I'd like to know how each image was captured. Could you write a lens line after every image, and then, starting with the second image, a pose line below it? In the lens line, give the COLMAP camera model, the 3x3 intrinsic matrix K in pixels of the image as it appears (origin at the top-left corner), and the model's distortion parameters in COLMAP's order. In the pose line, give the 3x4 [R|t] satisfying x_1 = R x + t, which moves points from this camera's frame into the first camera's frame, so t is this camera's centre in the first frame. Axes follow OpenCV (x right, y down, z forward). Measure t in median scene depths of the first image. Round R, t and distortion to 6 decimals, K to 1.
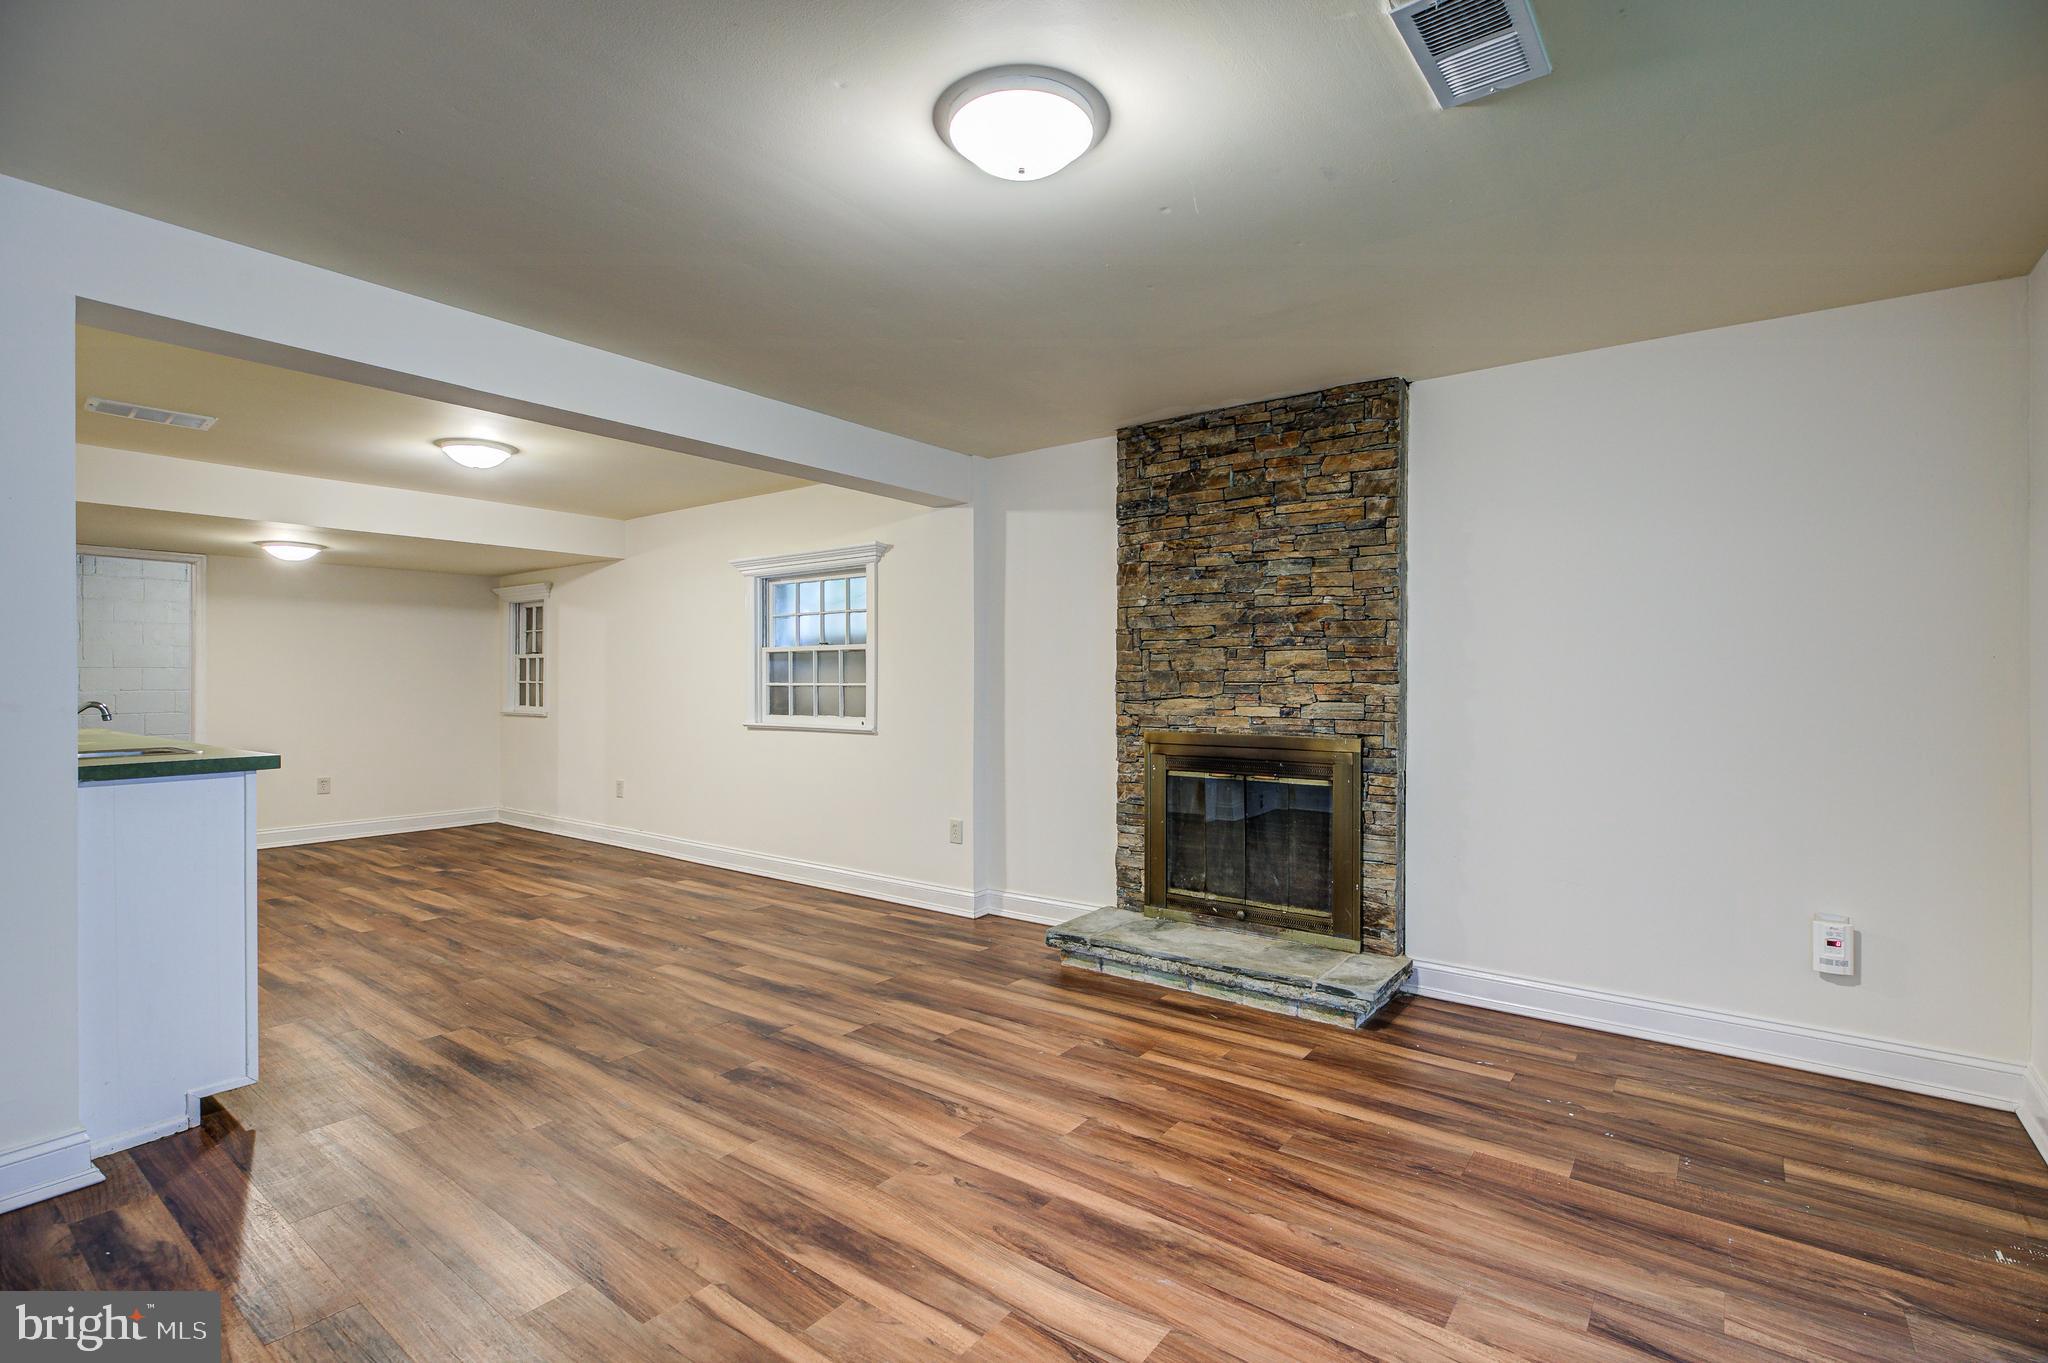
lens RADIAL K [[934.8, 0, 1037.7], [0, 934.8, 675.4], [0, 0, 1]] dist [-0.004958, -0.000678]
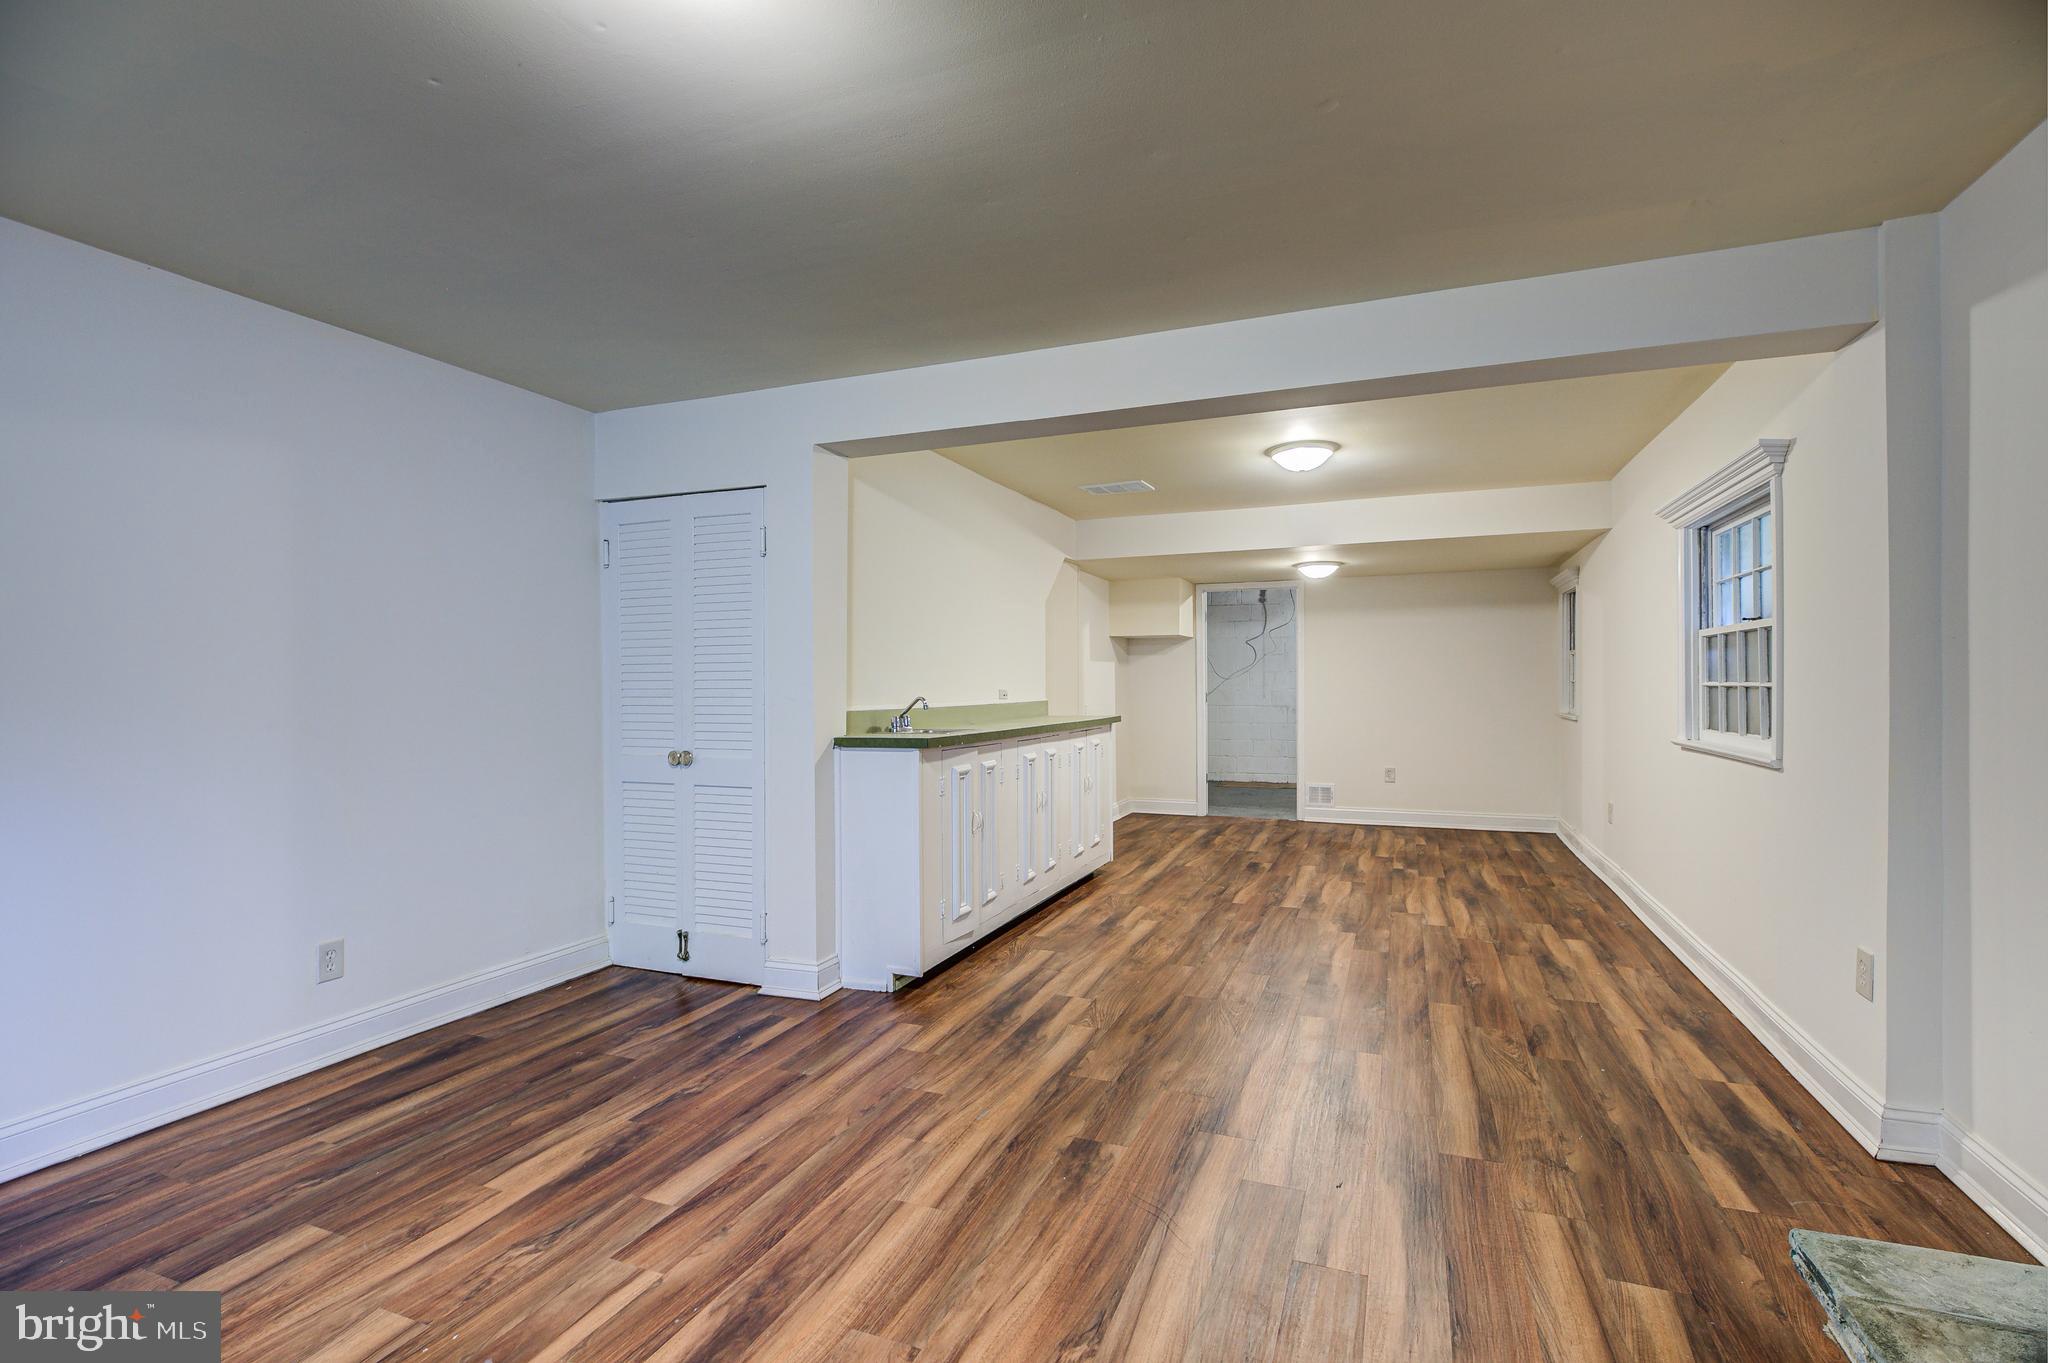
lens RADIAL K [[934.8, 0, 1035.5], [0, 934.8, 689.2], [0, 0, 1]] dist [-0.004958, -0.000678]
pose [[0.261327, 0.005579, -0.965234, 0.356594], [0.010131, 0.999912, 0.008522, 0.003668], [0.965197, -0.012006, 0.261247, 0.548787]]
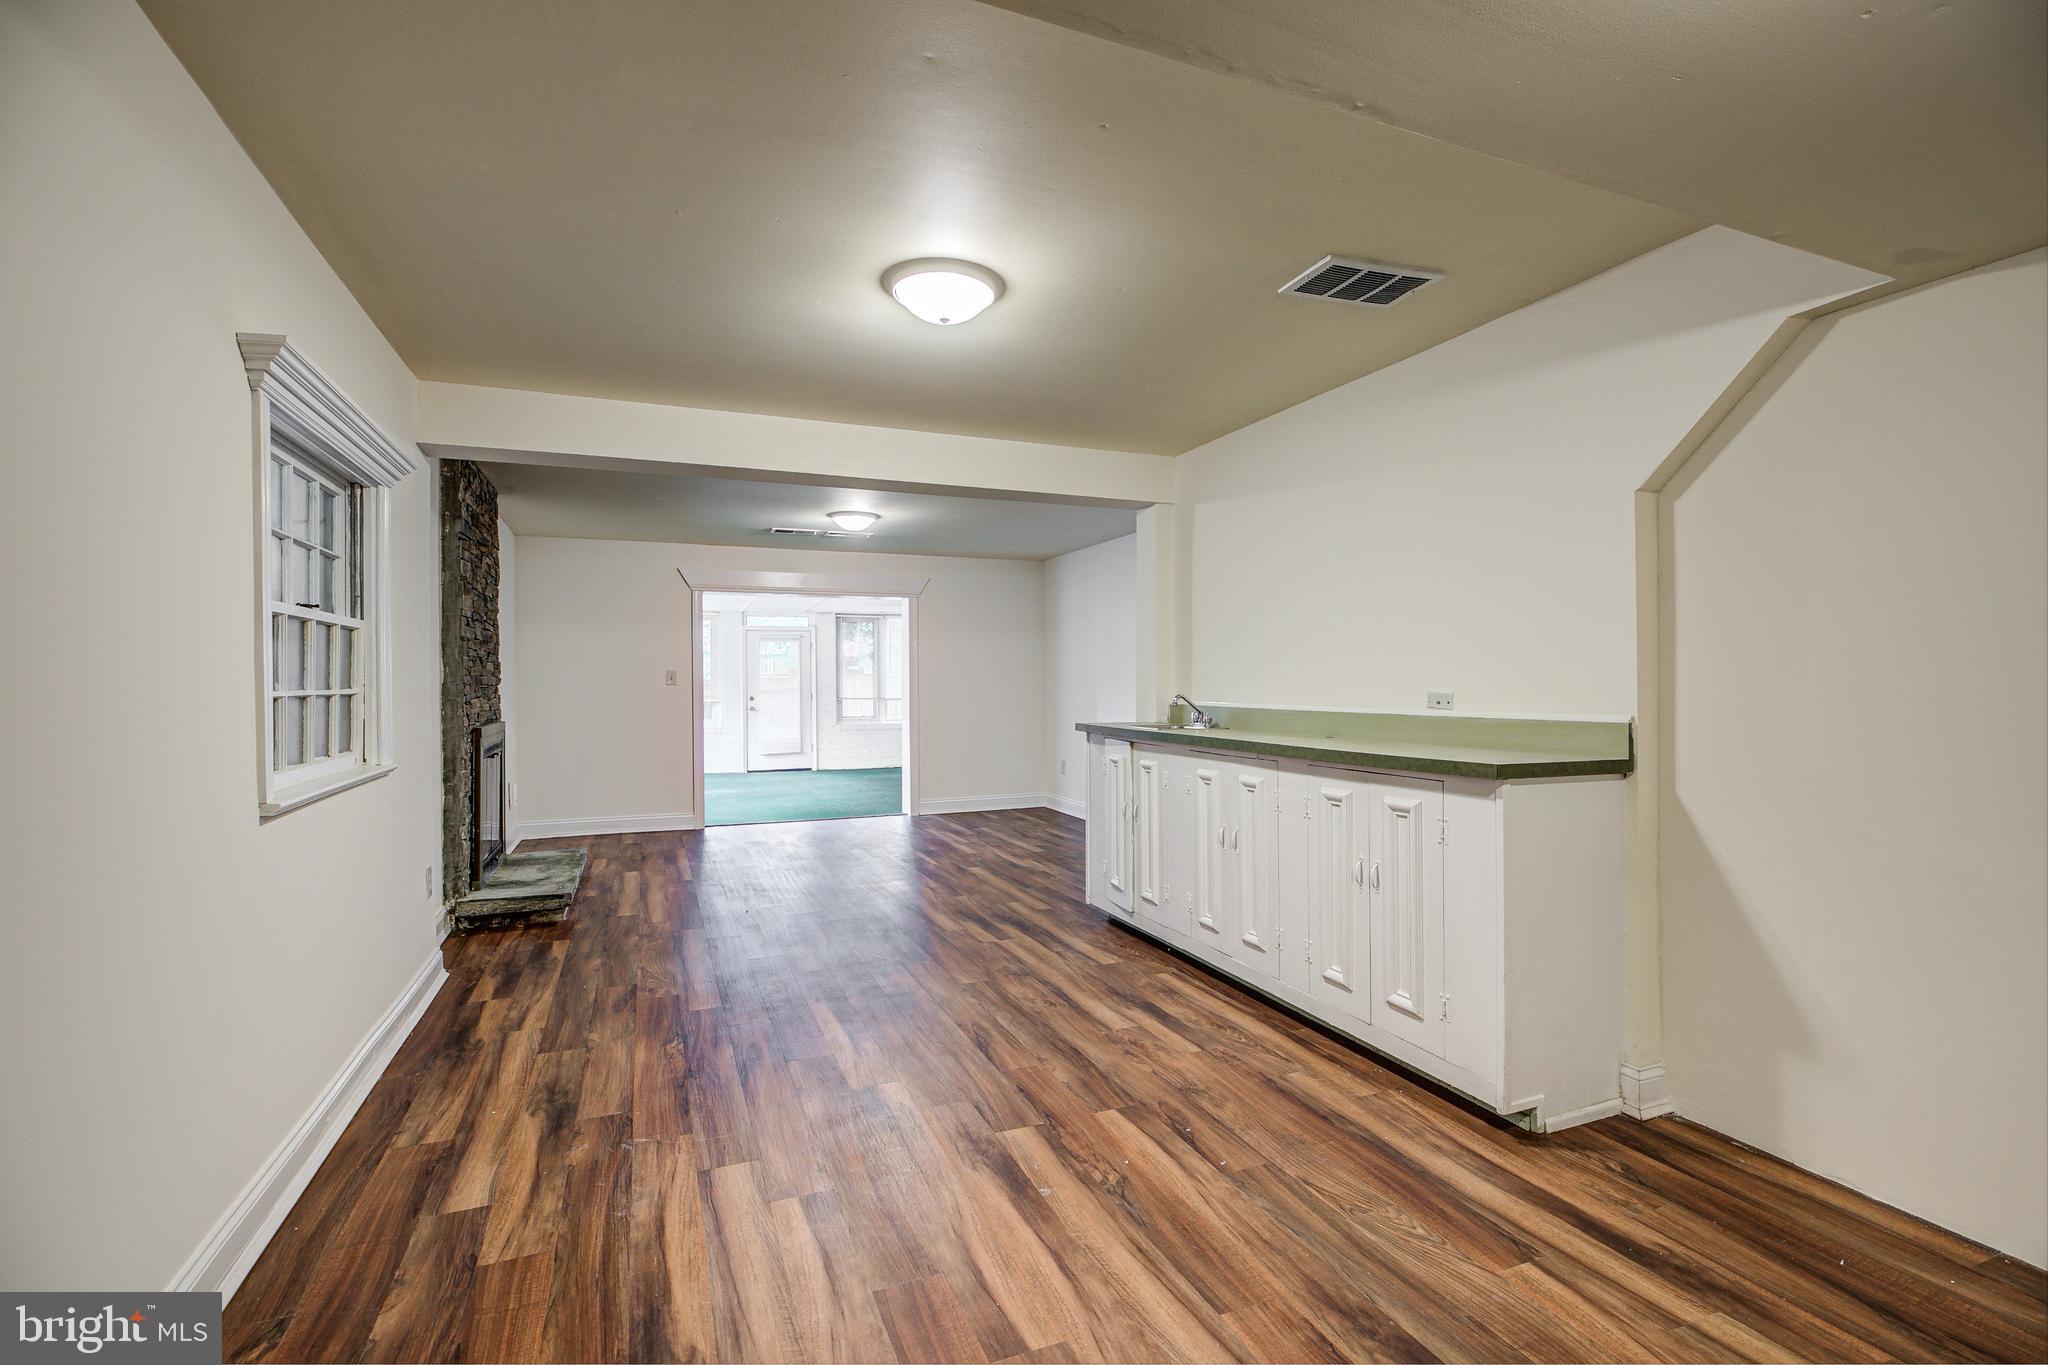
lens RADIAL K [[934.8, 0, 1033.6], [0, 934.8, 680.2], [0, 0, 1]] dist [-0.004958, -0.000678]
pose [[-0.859089, 0.003983, 0.511811, -1.140731], [0.000906, 0.999980, -0.006262, 0.009817], [-0.511825, -0.004916, -0.859075, 1.774738]]
